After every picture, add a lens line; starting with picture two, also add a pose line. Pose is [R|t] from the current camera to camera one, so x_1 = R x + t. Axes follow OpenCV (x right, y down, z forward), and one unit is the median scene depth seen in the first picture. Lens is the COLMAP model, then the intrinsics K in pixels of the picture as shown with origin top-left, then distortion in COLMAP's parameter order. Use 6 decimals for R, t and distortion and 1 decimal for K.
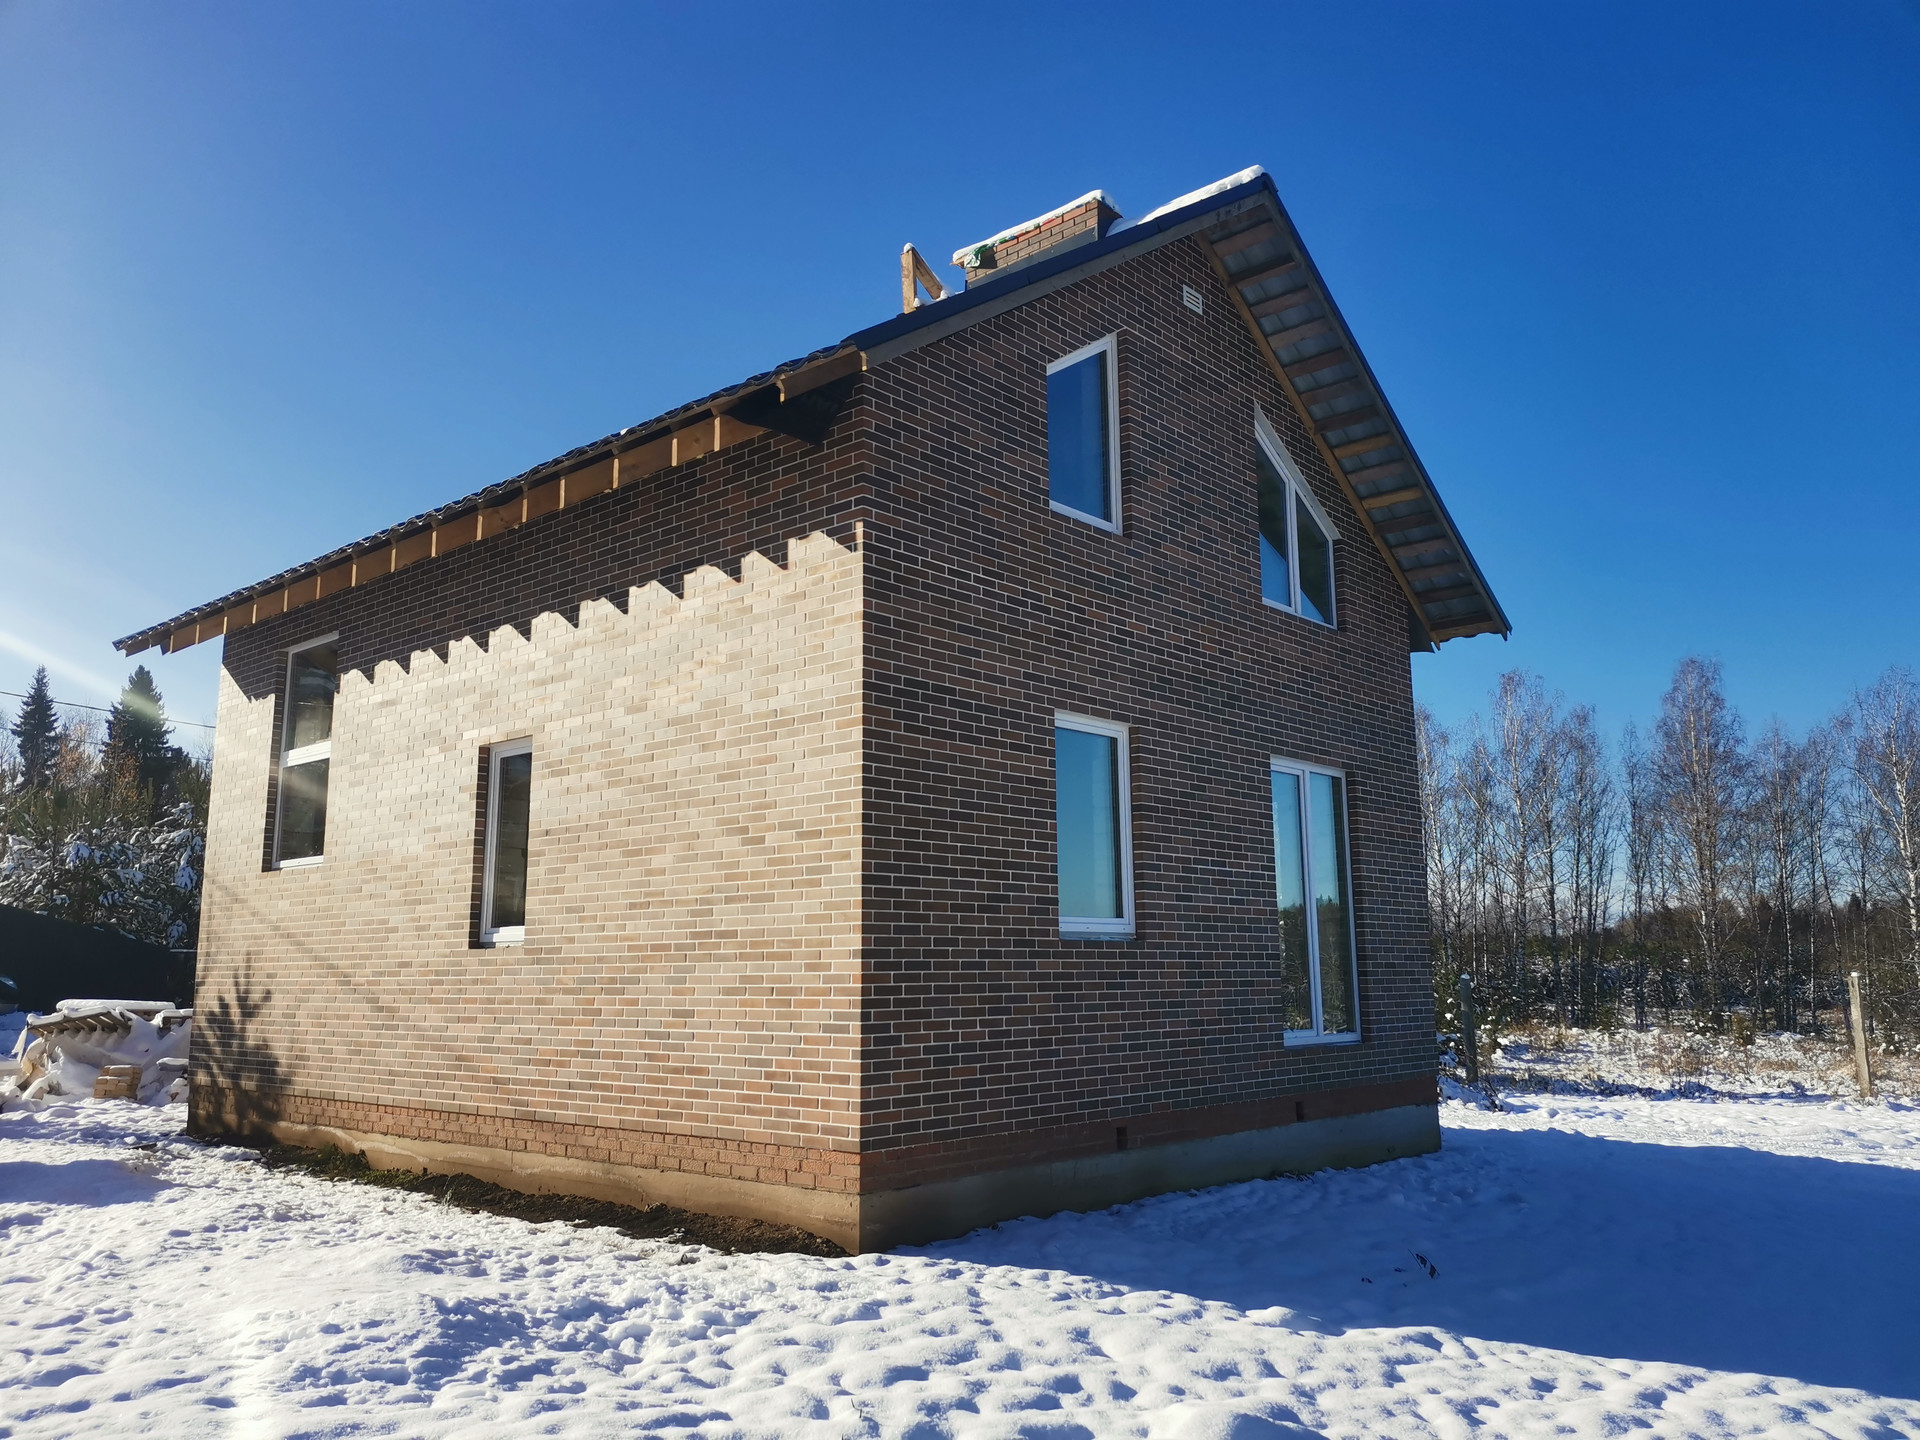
lens RADIAL K [[1427.4, 0, 954.4], [0, 1427.4, 715.7], [0, 0, 1]] dist [0.096931, -0.121000]
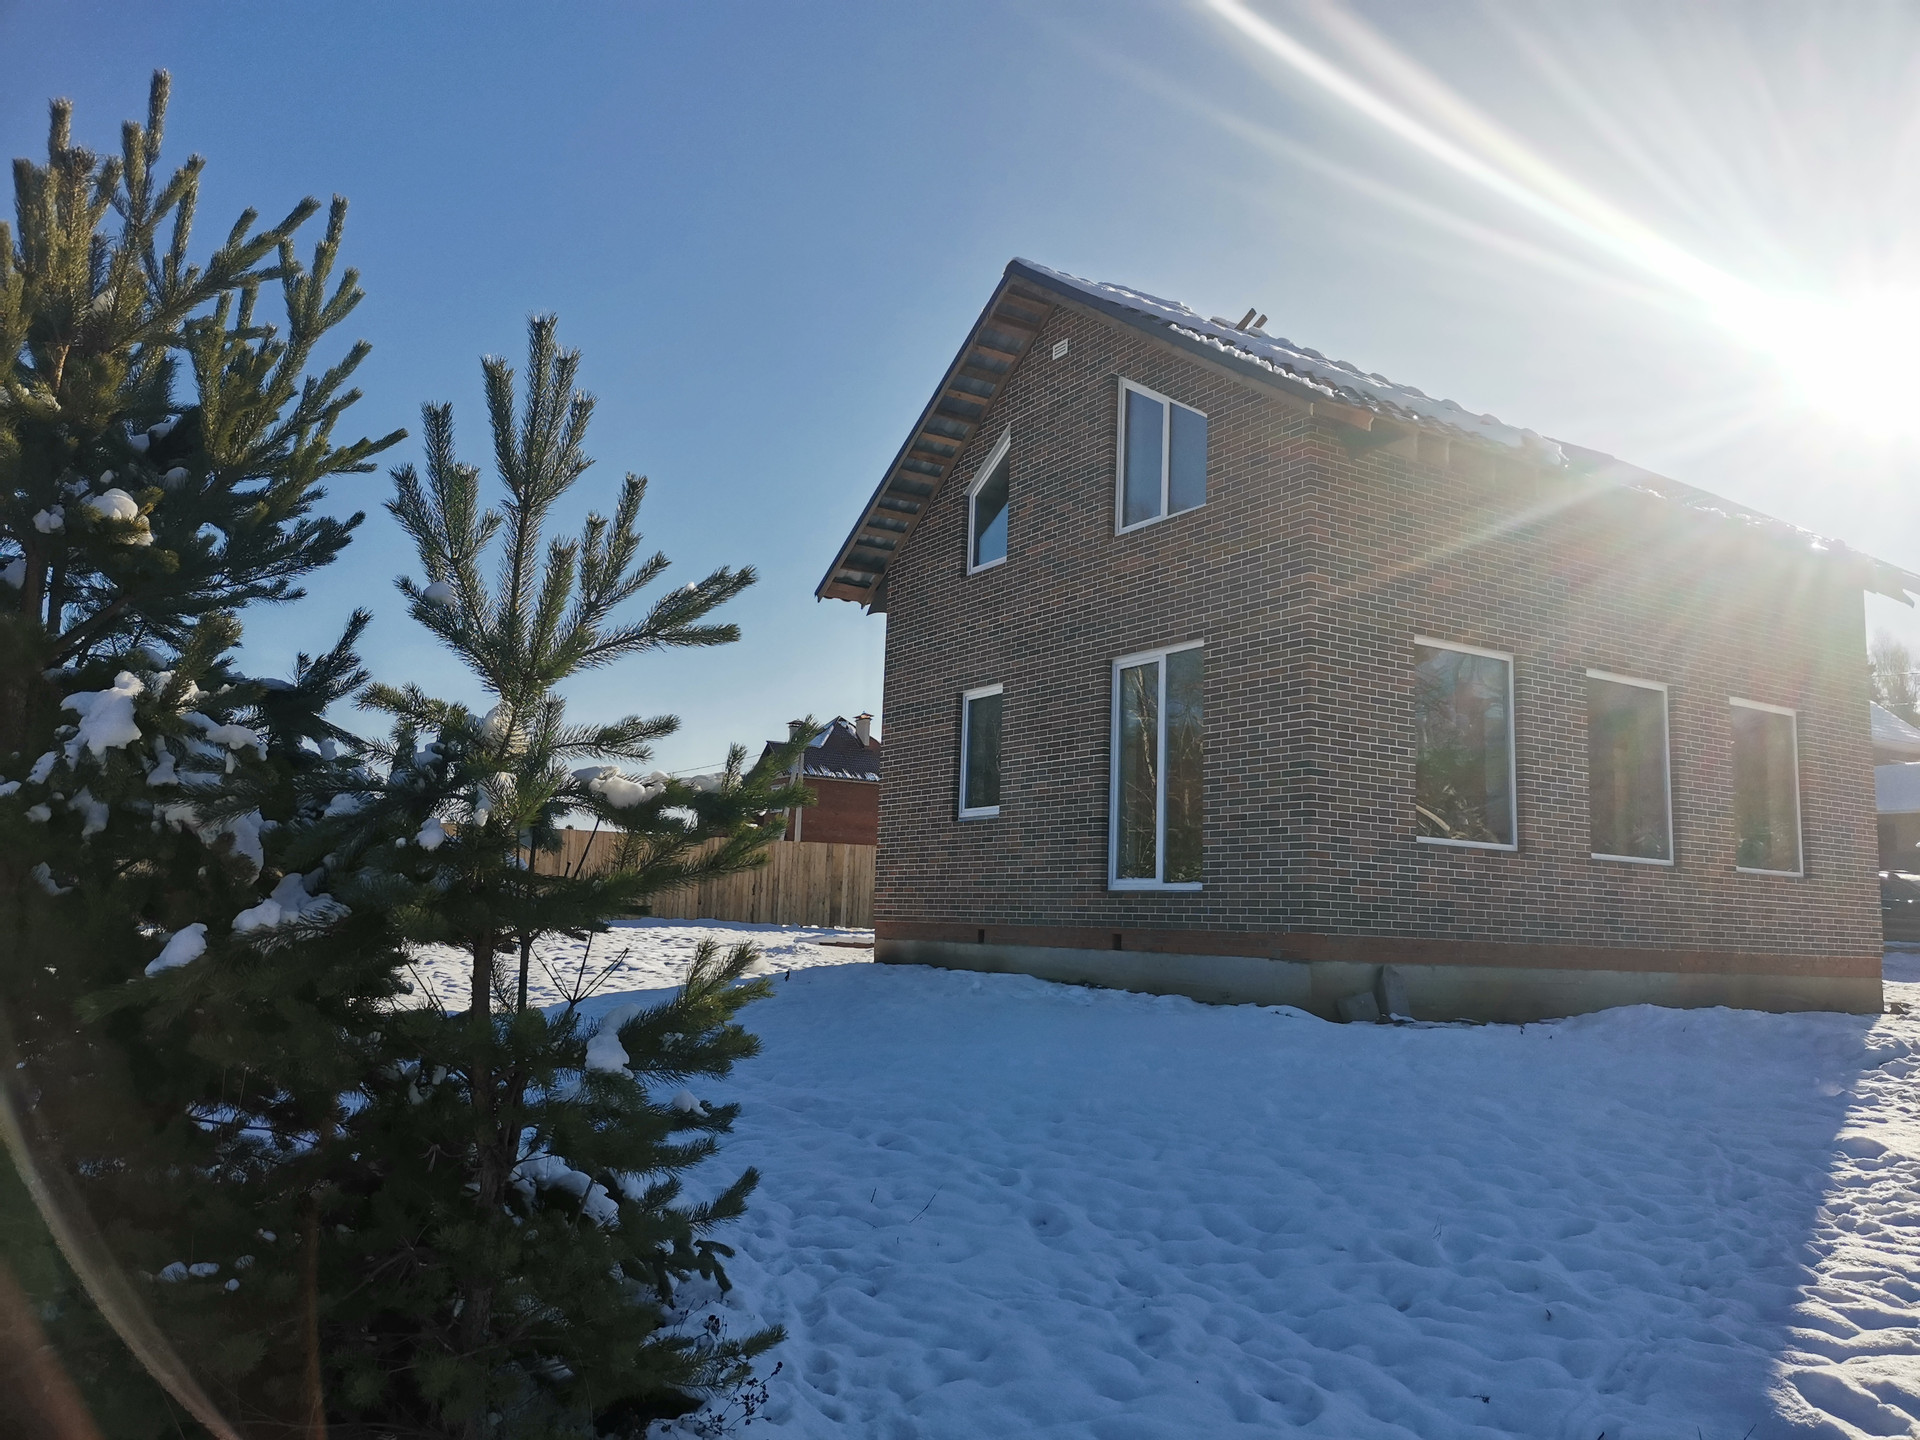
lens RADIAL K [[1427.4, 0, 954.4], [0, 1427.4, 715.7], [0, 0, 1]] dist [0.096931, -0.121000]
pose [[-0.259258, -0.140412, -0.955547, 1.571033], [0.138742, 0.973699, -0.180723, 0.307253], [0.955791, -0.179428, -0.232958, 1.266031]]
